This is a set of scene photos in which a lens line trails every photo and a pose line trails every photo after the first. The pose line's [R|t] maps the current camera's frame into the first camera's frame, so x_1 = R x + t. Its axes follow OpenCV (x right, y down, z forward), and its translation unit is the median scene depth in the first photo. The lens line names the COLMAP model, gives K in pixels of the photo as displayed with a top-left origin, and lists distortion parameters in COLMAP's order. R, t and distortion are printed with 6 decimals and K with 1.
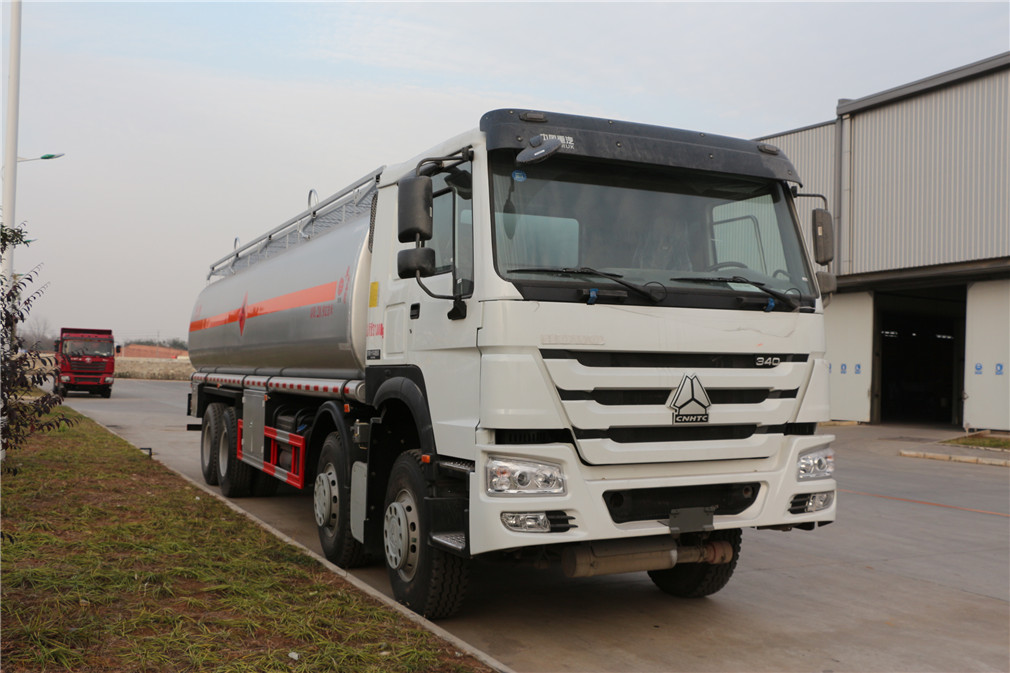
lens RADIAL K [[1015.6, 0, 505.4], [0, 1015.6, 339.0], [0, 0, 1]] dist [-0.074917, 0.000000]
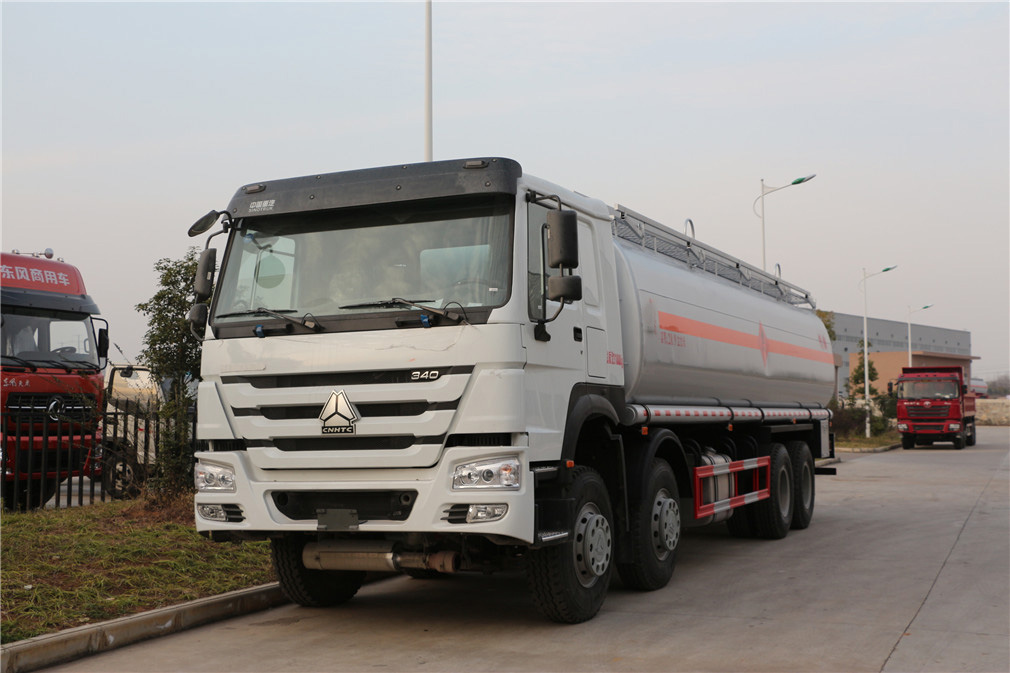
lens RADIAL K [[1287.1, 0, 507.9], [0, 1287.1, 337.1], [0, 0, 1]] dist [-0.004214, 0.000000]
pose [[0.652350, -0.076888, -0.754008, 1.372654], [0.051638, 0.997038, -0.056994, 0.065661], [0.756157, -0.001755, 0.654388, 0.198890]]
